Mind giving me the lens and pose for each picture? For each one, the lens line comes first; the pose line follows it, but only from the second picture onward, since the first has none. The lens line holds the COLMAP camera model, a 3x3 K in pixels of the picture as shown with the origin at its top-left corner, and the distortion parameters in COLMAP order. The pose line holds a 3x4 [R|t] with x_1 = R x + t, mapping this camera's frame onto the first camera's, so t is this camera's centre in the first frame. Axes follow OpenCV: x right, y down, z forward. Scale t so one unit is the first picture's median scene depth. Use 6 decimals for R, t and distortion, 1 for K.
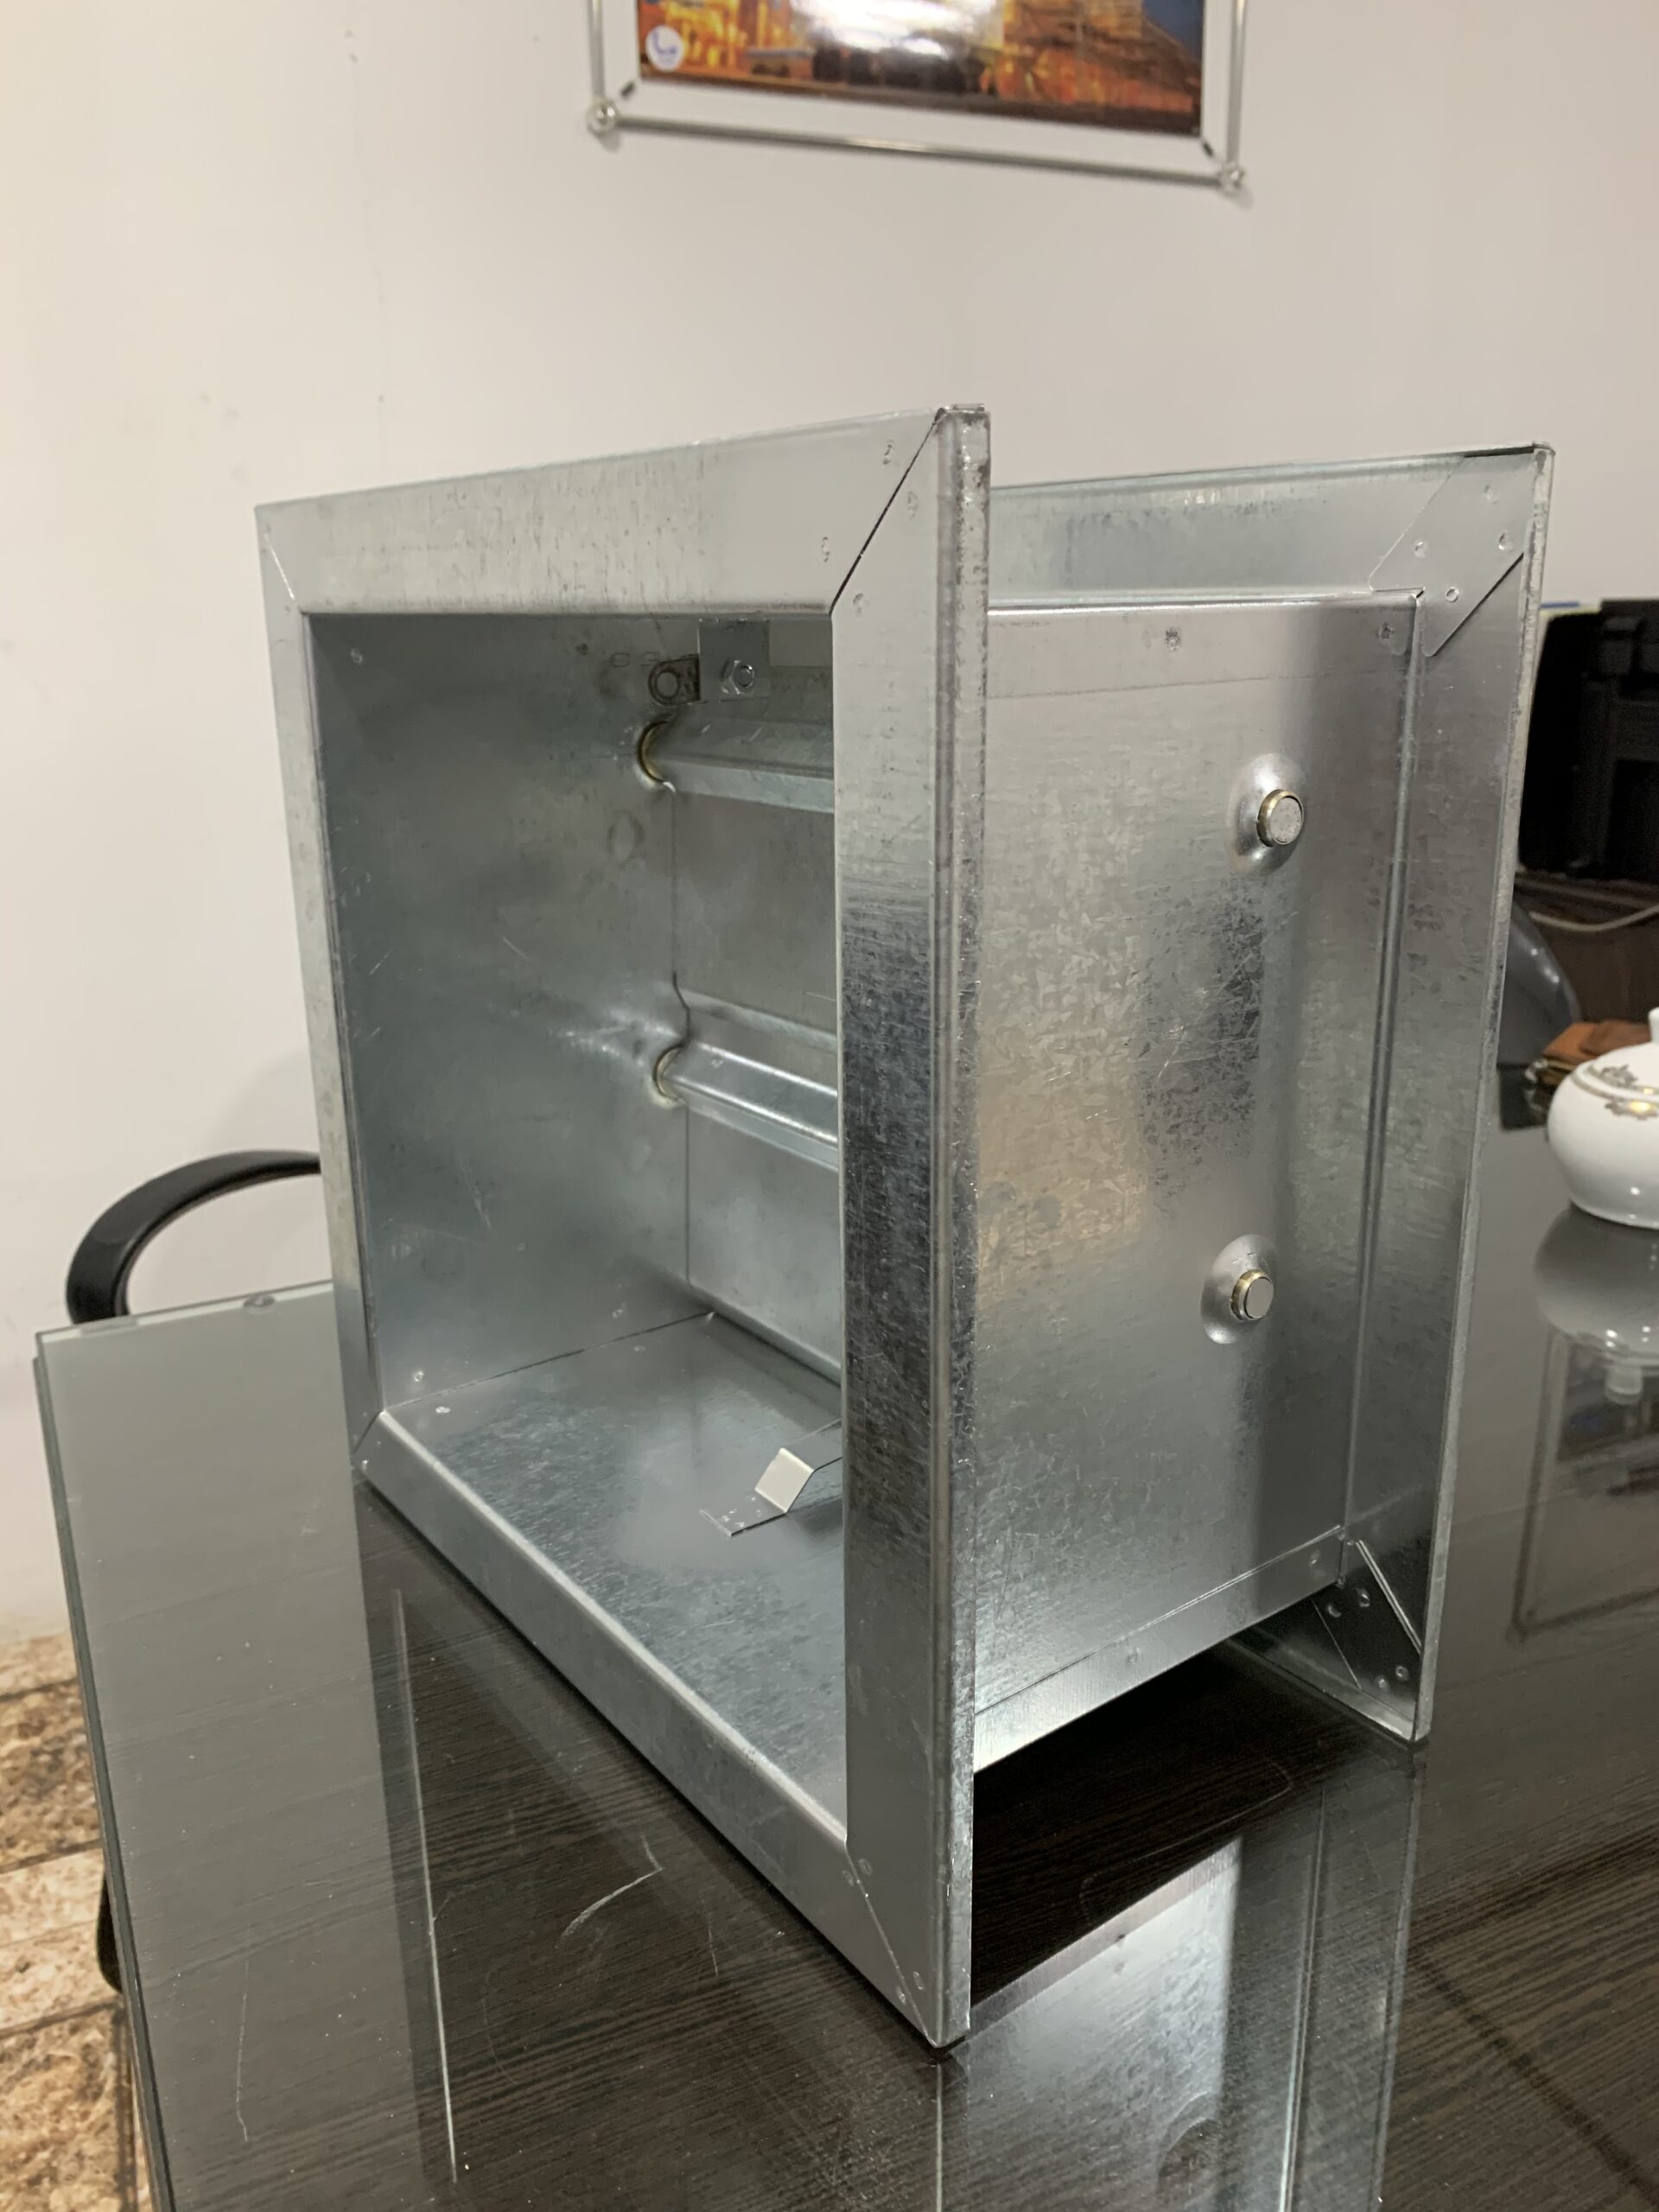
lens RADIAL K [[1722.9, 0, 829.5], [0, 1722.9, 1106.0], [0, 0, 1]] dist [0.034451, -0.010271]
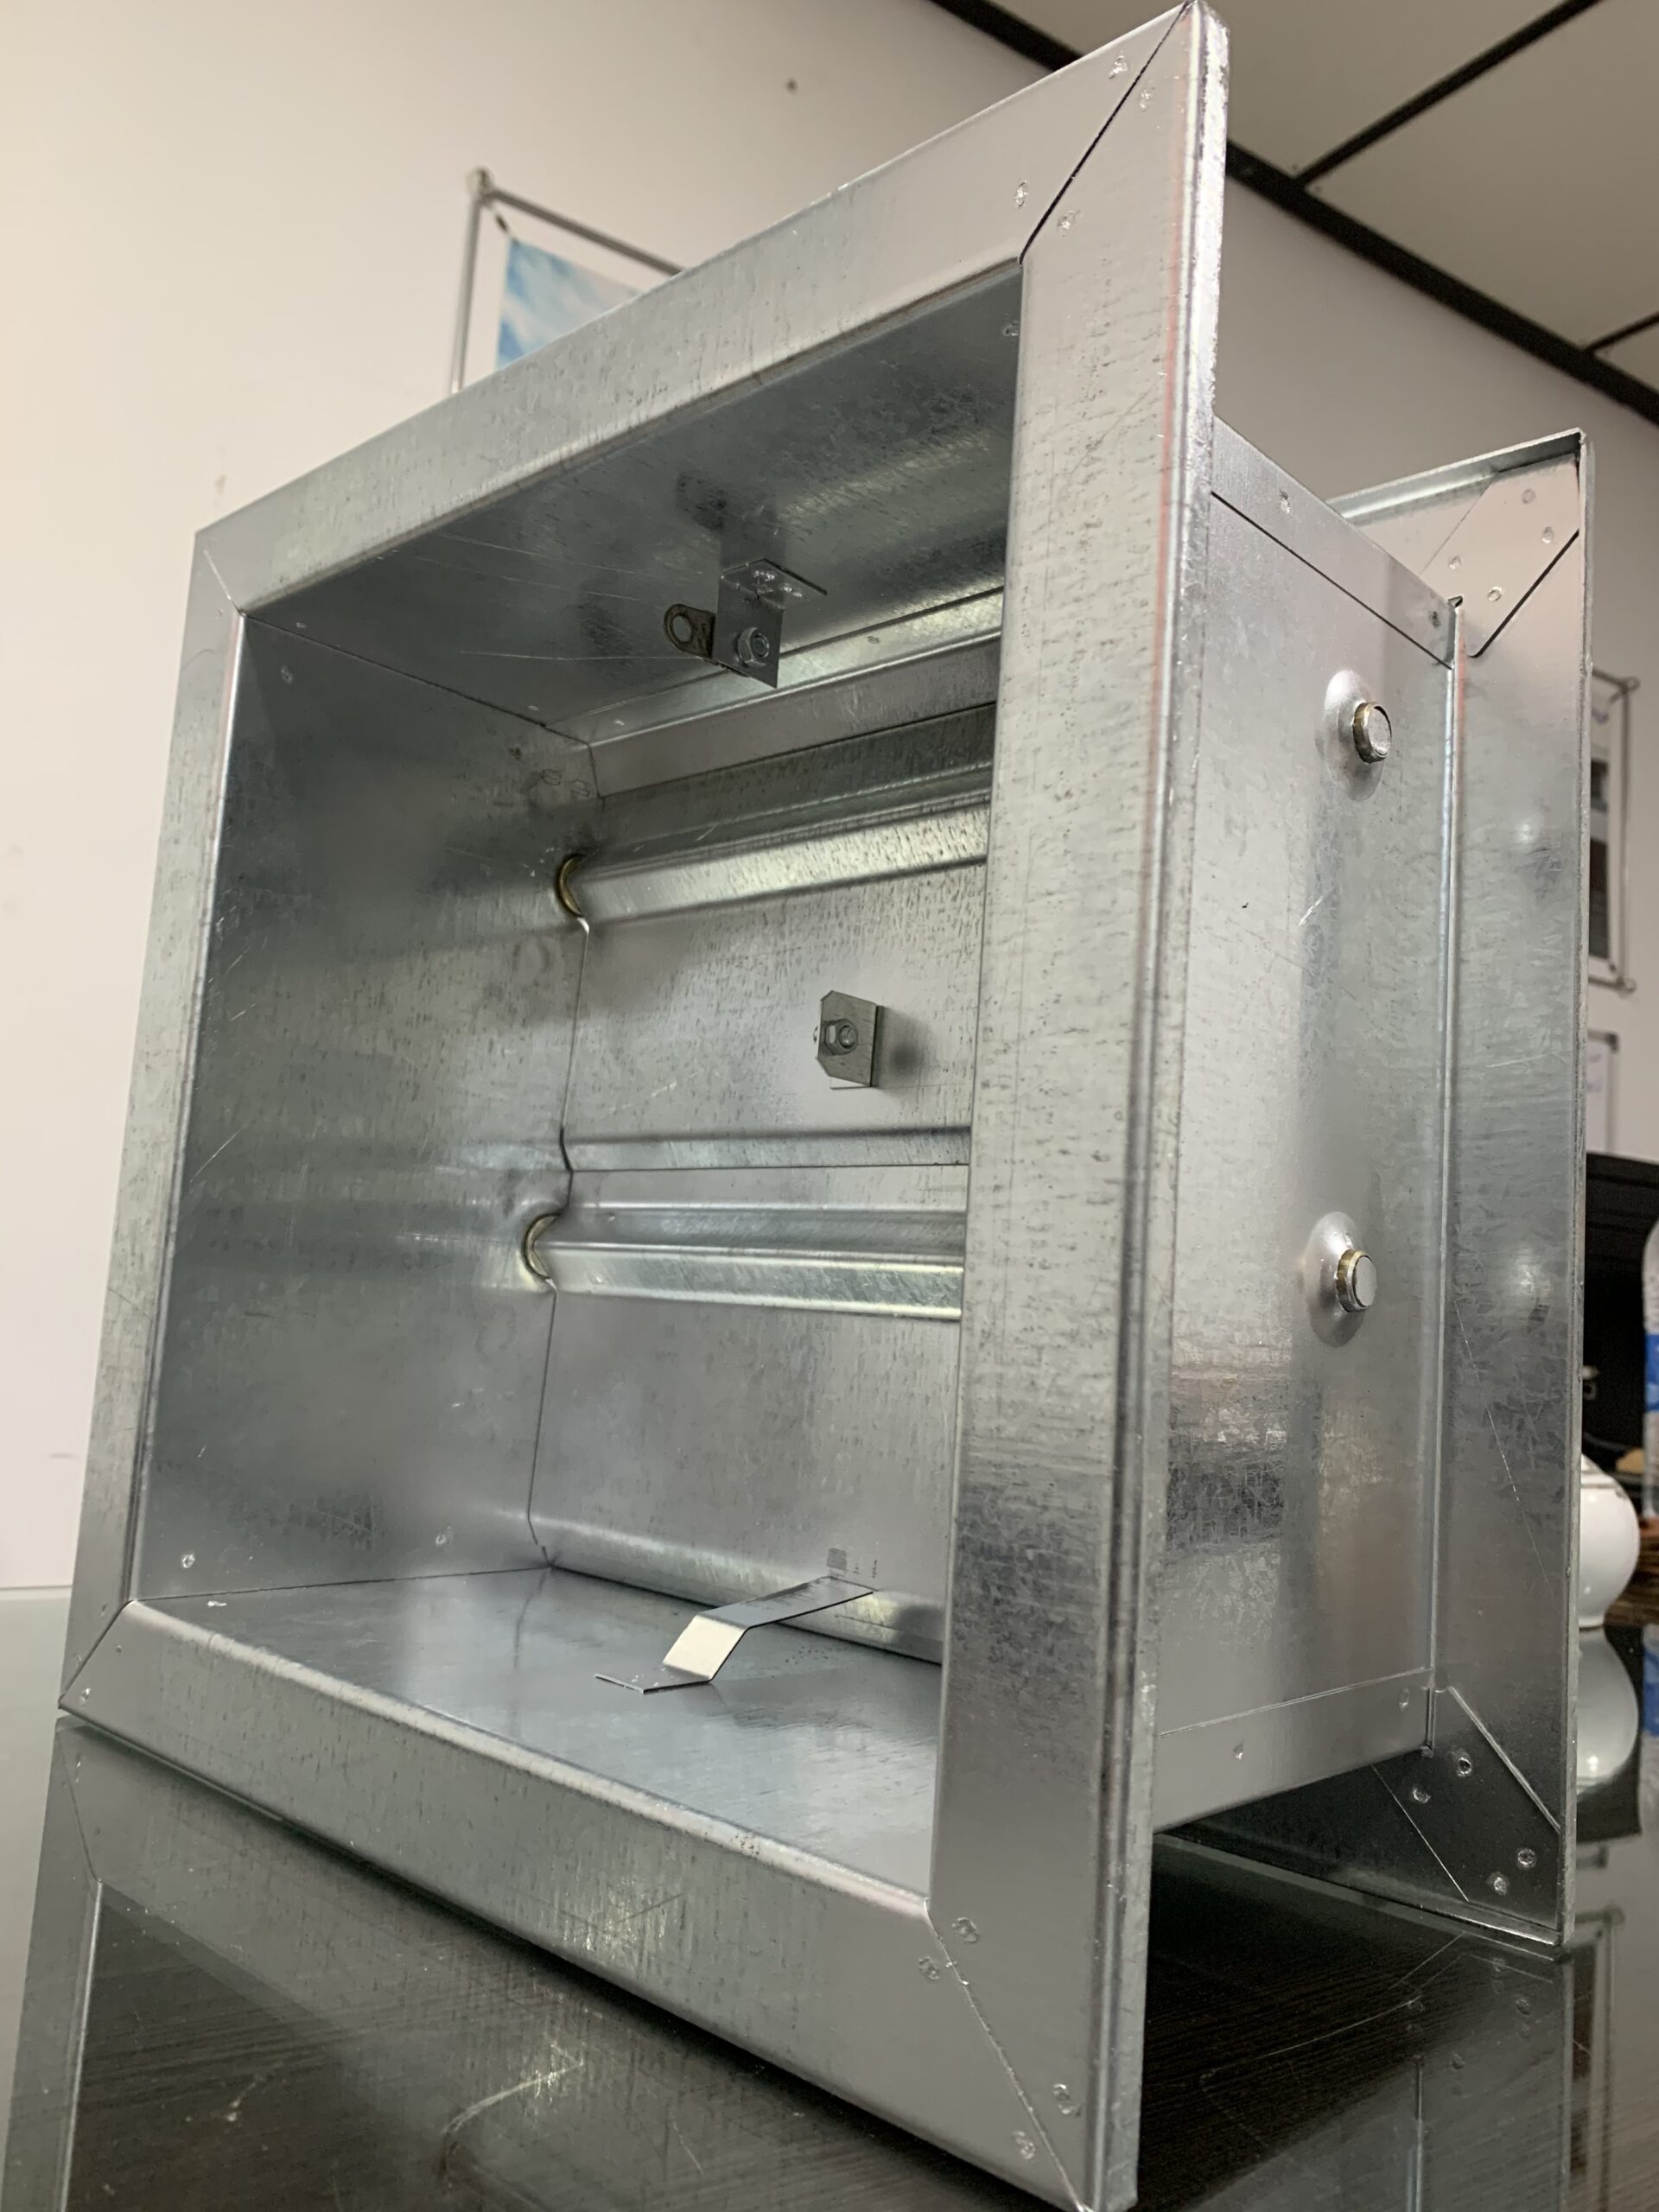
lens RADIAL K [[1722.9, 0, 829.5], [0, 1722.9, 1106.0], [0, 0, 1]] dist [0.034451, -0.010271]
pose [[0.980207, 0.097579, 0.172256, -0.127755], [-0.023476, 0.921245, -0.388273, 0.293645], [-0.196578, 0.376545, 0.905302, 0.207349]]
